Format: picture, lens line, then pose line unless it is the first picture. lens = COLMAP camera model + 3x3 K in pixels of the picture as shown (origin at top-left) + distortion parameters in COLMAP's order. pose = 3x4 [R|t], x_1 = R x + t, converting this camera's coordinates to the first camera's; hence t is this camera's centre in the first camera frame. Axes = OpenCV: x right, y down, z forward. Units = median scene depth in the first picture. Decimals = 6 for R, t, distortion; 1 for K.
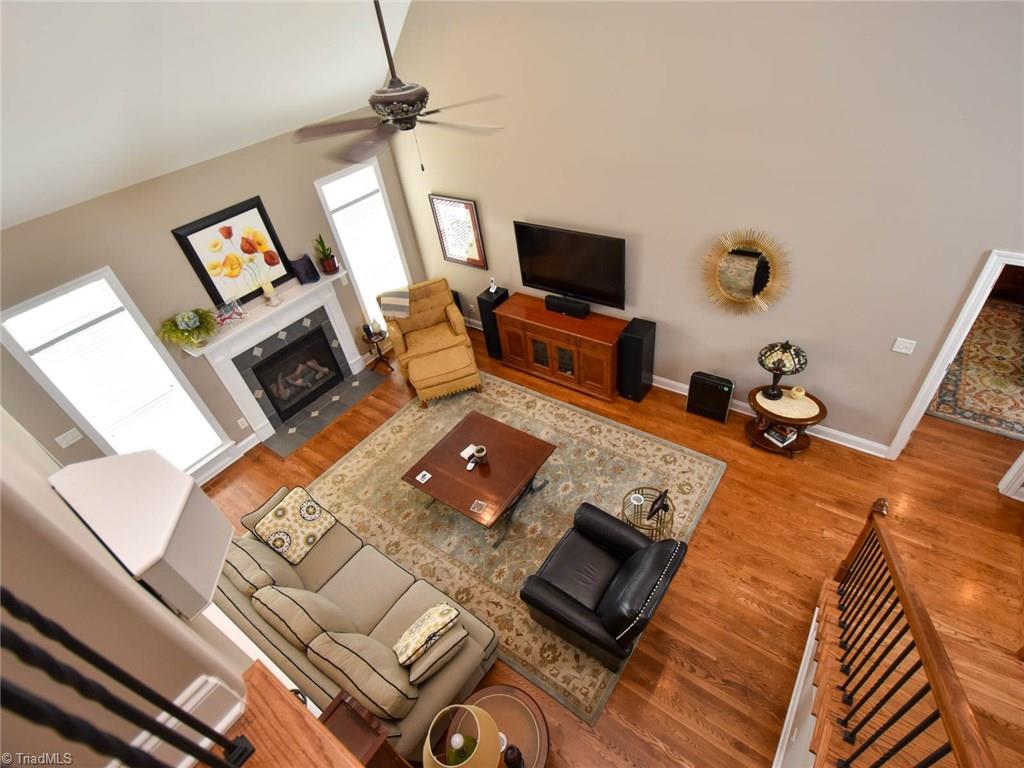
lens RADIAL K [[500.5, 0, 526.4], [0, 500.5, 387.5], [0, 0, 1]] dist [0.029292, -0.013958]
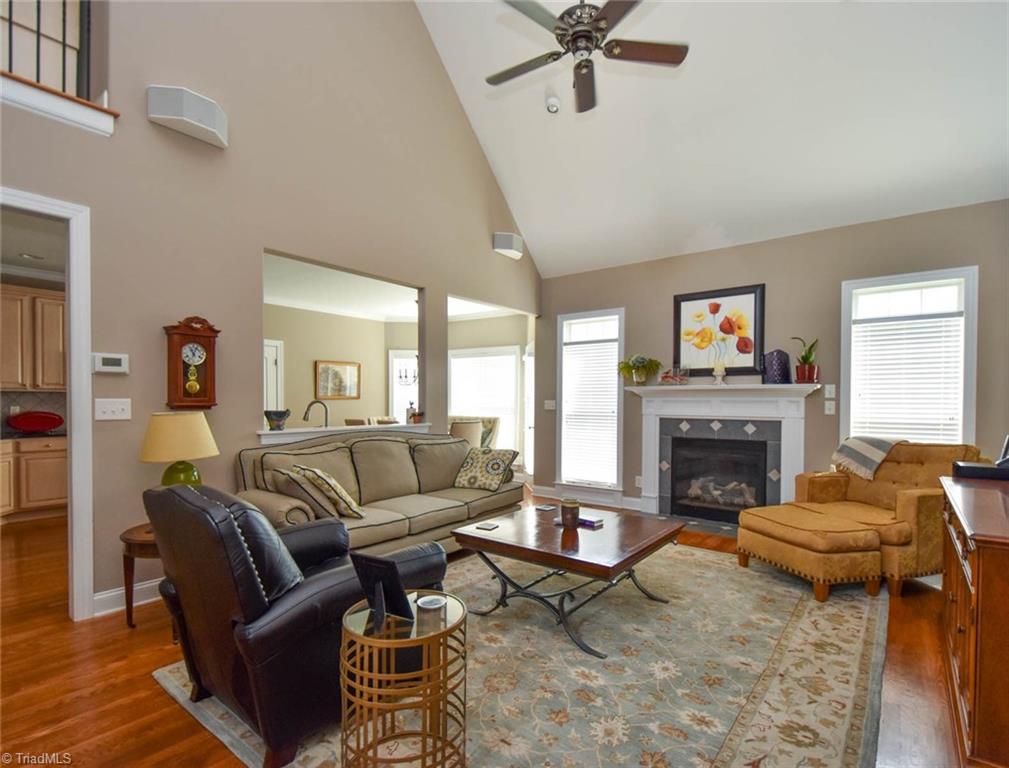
lens RADIAL K [[506.3, 0, 509.0], [0, 506.3, 405.8], [0, 0, 1]] dist [0.015896, -0.001837]
pose [[-0.051352, 0.115161, -0.992019, 0.451007], [-0.642237, 0.756878, 0.121110, -0.001026], [0.764784, 0.643330, 0.035093, 0.660966]]
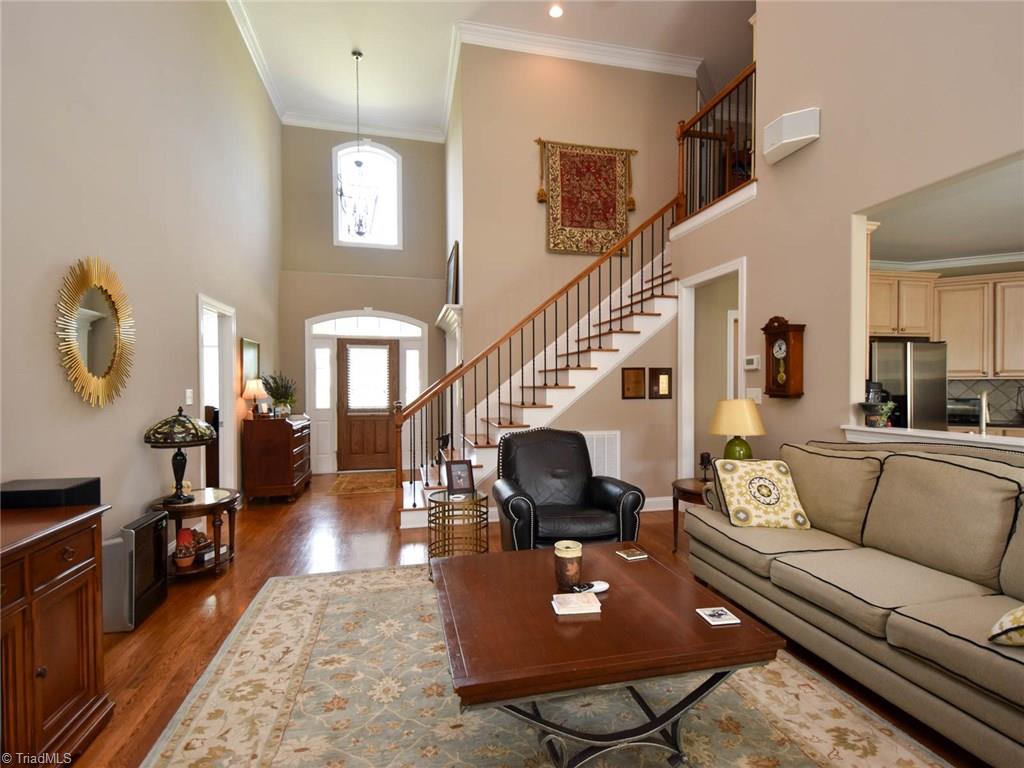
lens RADIAL K [[500.5, 0, 521.5], [0, 500.5, 391.6], [0, 0, 1]] dist [0.029292, -0.013958]
pose [[-0.741165, 0.098353, 0.664079, -0.292425], [0.491120, 0.753847, 0.436481, -0.150338], [-0.457685, 0.649647, -0.607028, 0.951111]]
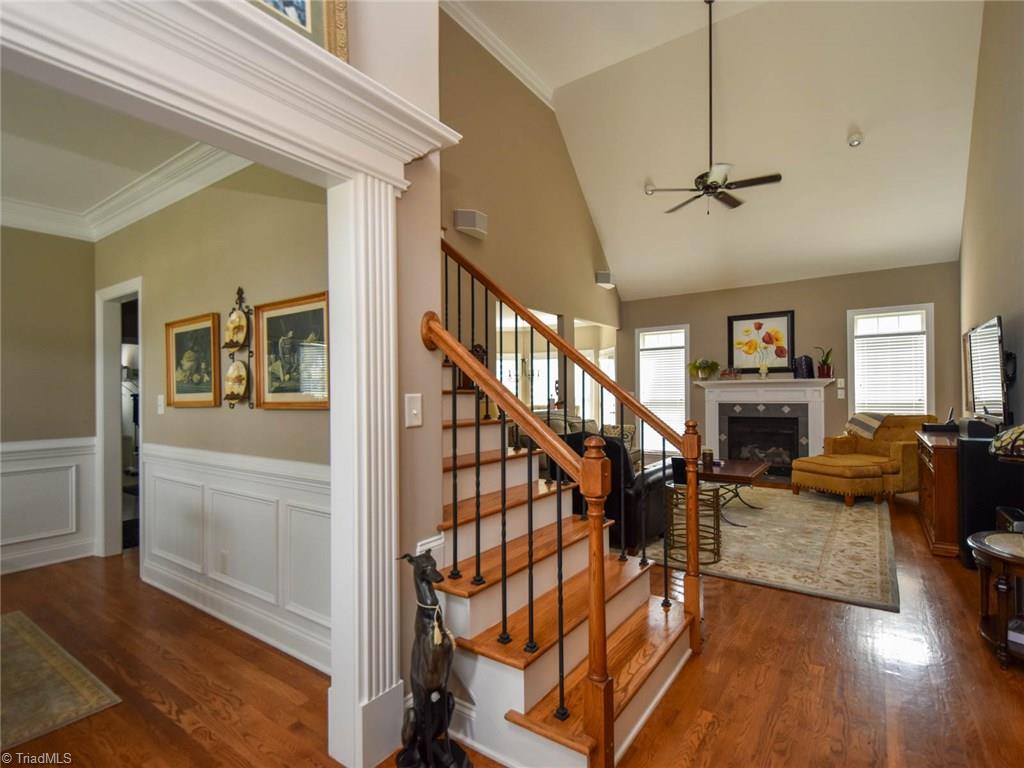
lens RADIAL K [[500.5, 0, 515.4], [0, 500.5, 389.2], [0, 0, 1]] dist [0.029292, -0.013958]
pose [[-0.006151, 0.097891, -0.995178, 0.831634], [-0.637167, 0.766630, 0.079348, 0.165469], [0.770701, 0.634583, 0.057657, 0.400952]]
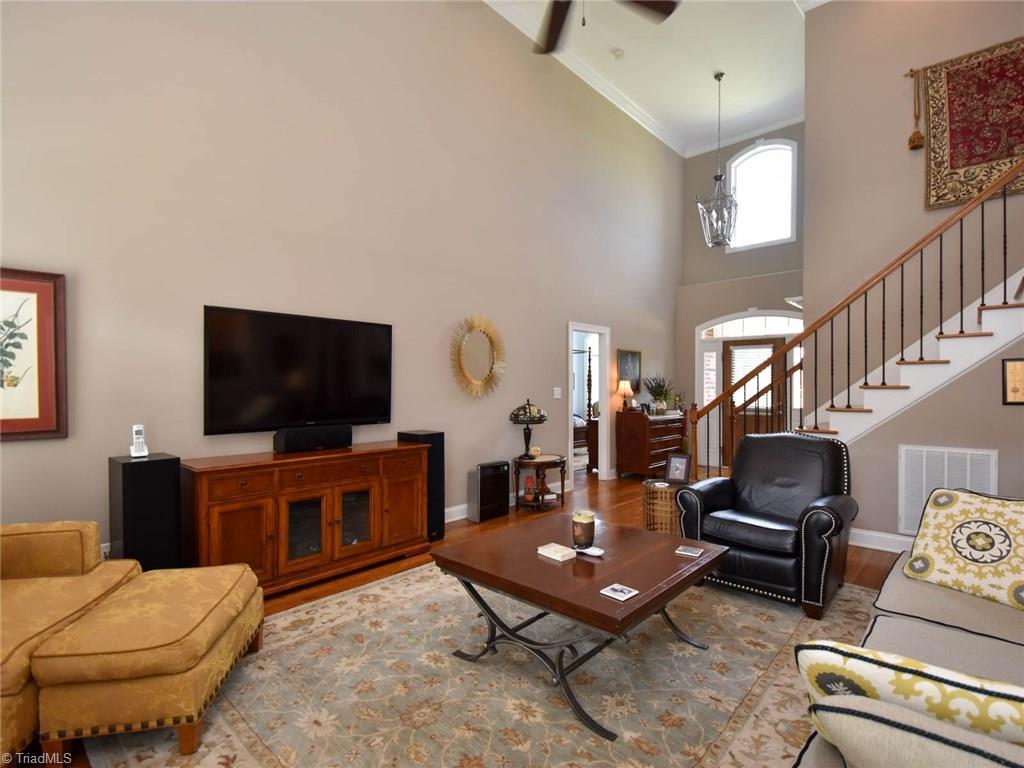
lens RADIAL K [[500.5, 0, 519.2], [0, 500.5, 386.1], [0, 0, 1]] dist [0.029292, -0.013958]
pose [[0.126321, 0.106029, 0.986307, -0.519887], [0.630549, 0.758980, -0.162349, 0.050989], [-0.765801, 0.642422, 0.029019, 0.752754]]
